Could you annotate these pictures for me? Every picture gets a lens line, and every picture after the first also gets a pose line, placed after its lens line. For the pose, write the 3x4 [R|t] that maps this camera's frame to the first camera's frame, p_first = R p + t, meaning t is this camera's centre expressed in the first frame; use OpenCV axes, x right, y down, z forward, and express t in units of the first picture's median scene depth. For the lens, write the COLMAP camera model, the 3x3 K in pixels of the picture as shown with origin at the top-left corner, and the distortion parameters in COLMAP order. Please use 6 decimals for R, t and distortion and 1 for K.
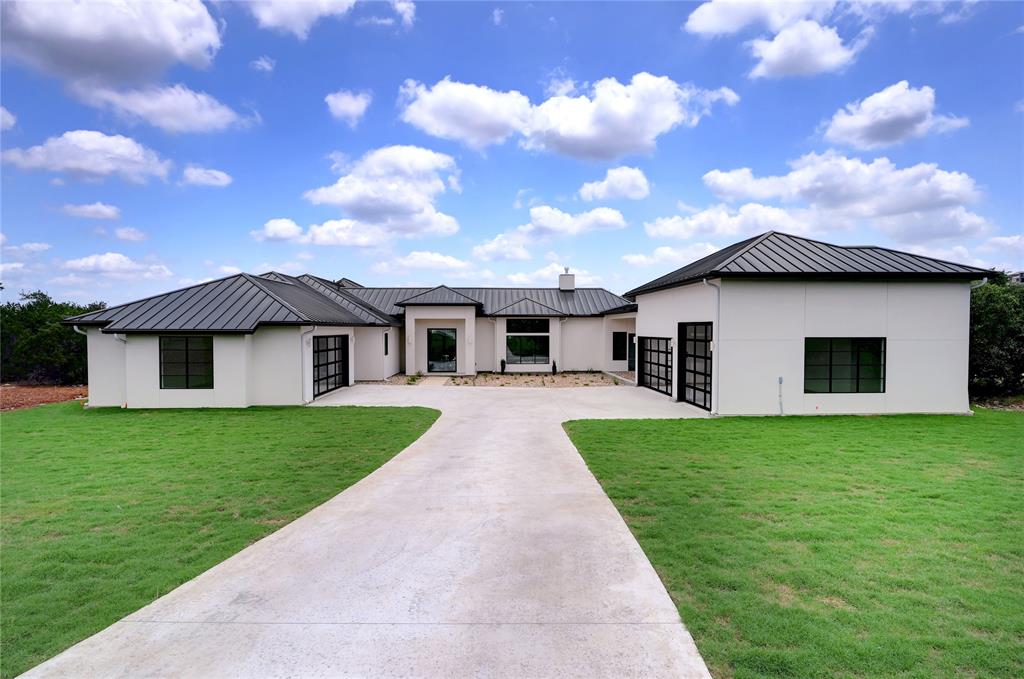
lens RADIAL K [[533.1, 0, 512.9], [0, 533.1, 320.8], [0, 0, 1]] dist [-0.002202, 0.002899]
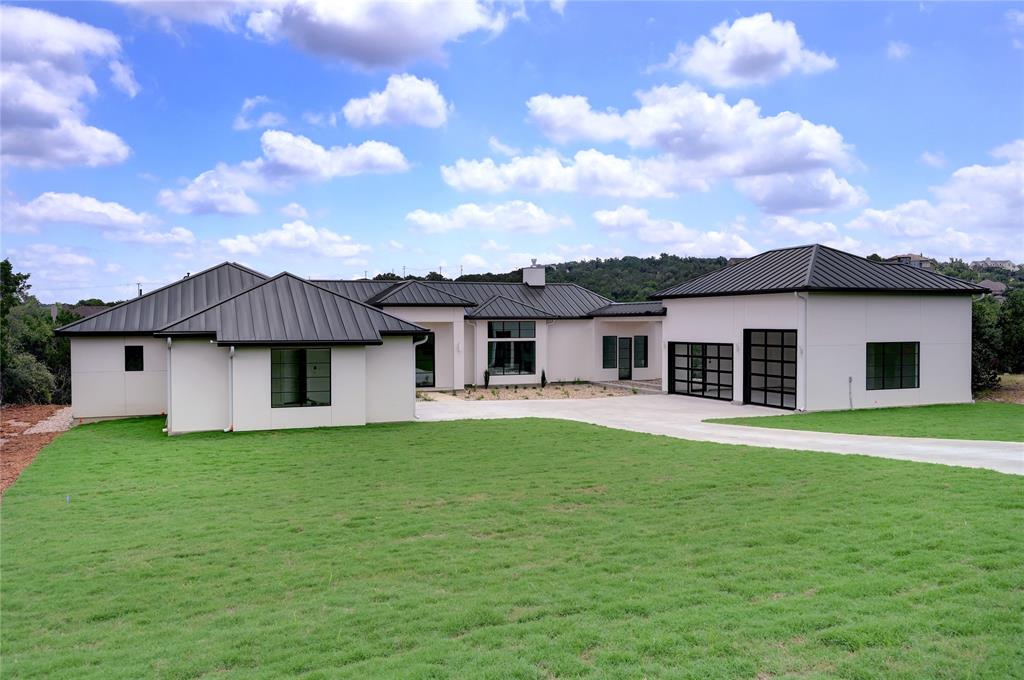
lens RADIAL K [[835.9, 0, 510.5], [0, 835.9, 336.5], [0, 0, 1]] dist [-0.015248, -0.009944]
pose [[0.942887, -0.007759, 0.333022, -0.407009], [-0.001402, 0.999627, 0.027260, -0.015556], [-0.333109, -0.026170, 0.942525, -0.234074]]
